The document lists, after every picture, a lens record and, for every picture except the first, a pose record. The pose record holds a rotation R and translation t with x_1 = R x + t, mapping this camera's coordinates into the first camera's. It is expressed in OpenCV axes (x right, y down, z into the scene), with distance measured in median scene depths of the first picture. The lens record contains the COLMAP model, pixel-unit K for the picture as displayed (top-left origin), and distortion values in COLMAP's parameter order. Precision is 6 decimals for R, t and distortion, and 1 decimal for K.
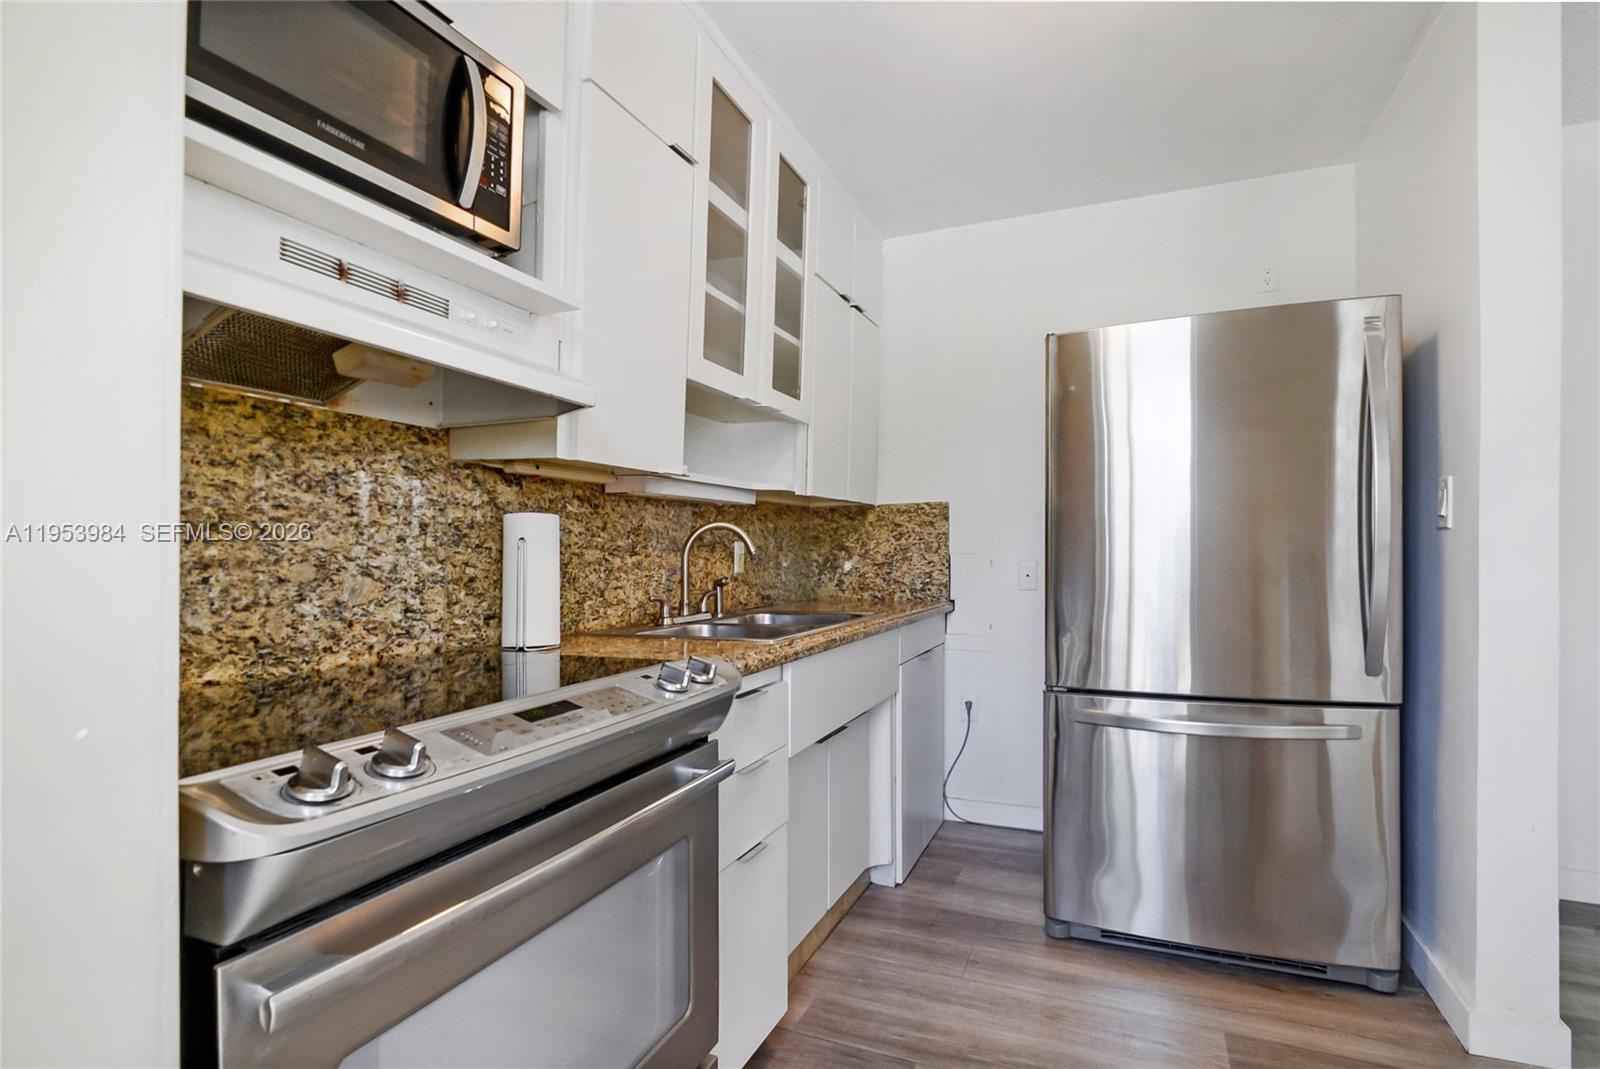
lens RADIAL K [[745.5, 0, 799.0], [0, 745.5, 556.8], [0, 0, 1]] dist [-0.001432, -0.000143]
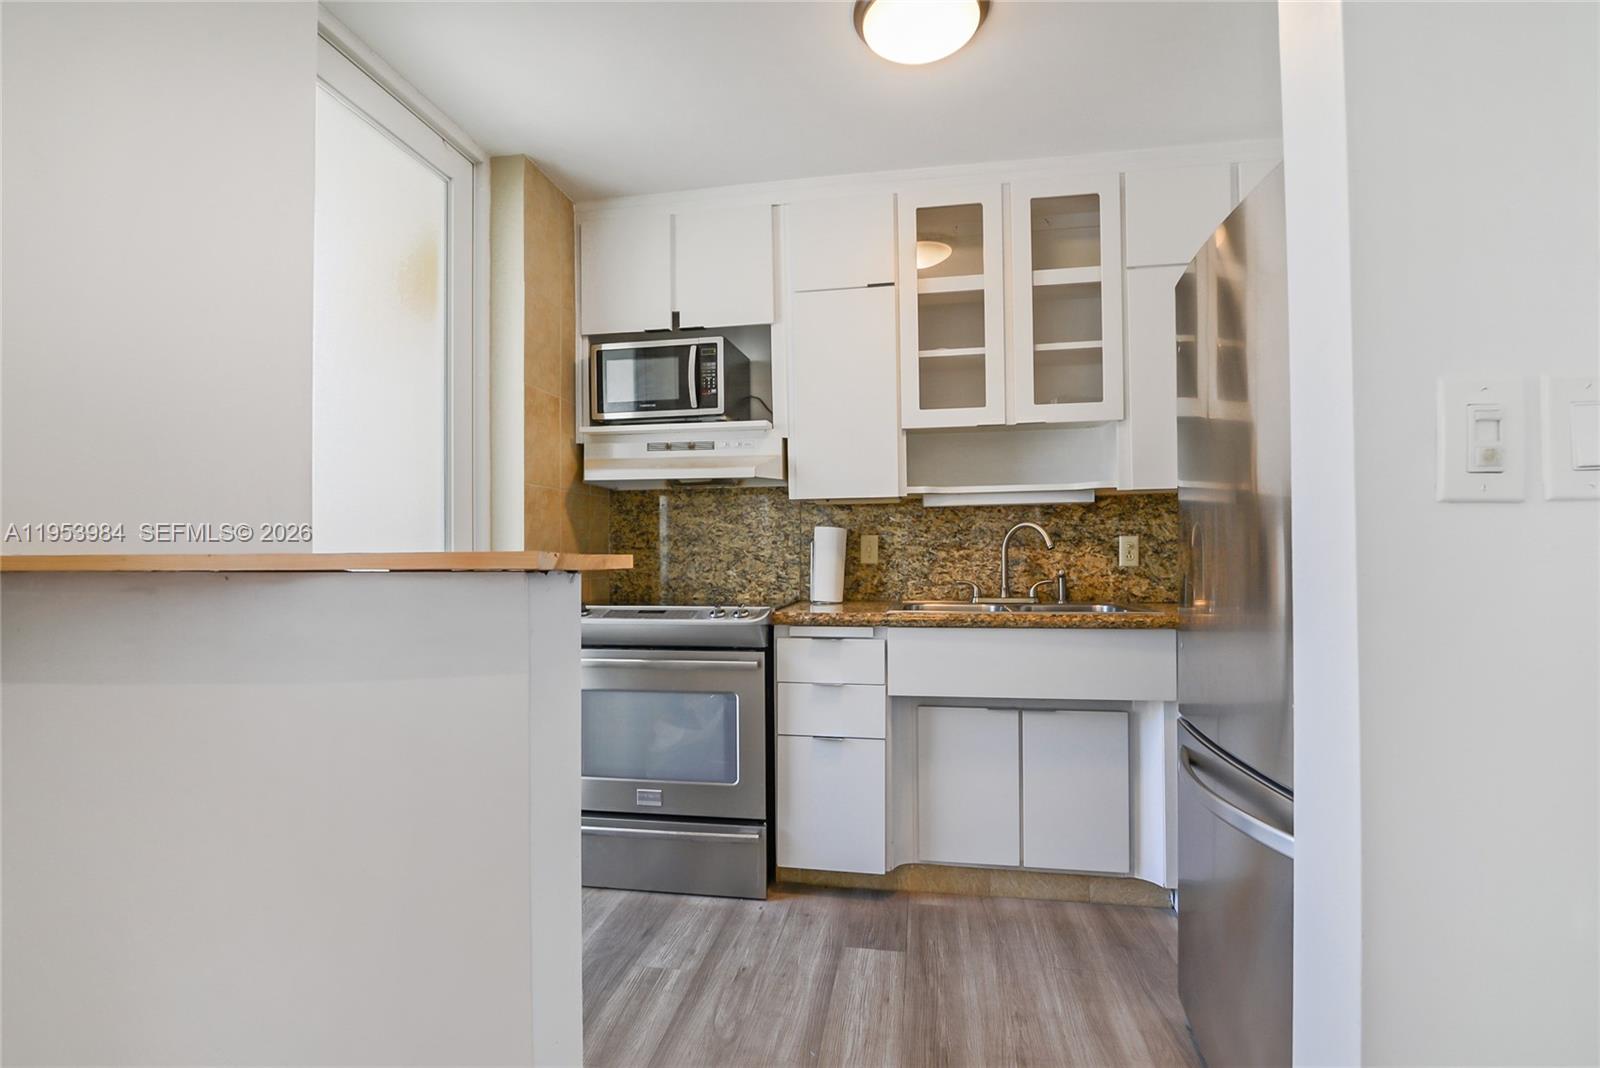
lens RADIAL K [[745.5, 0, 796.8], [0, 745.5, 532.8], [0, 0, 1]] dist [-0.001432, -0.000143]
pose [[0.242535, -0.009813, -0.970093, 1.408645], [0.004003, 0.999950, -0.009114, -0.029648], [0.970134, -0.001673, 0.242562, 0.527427]]
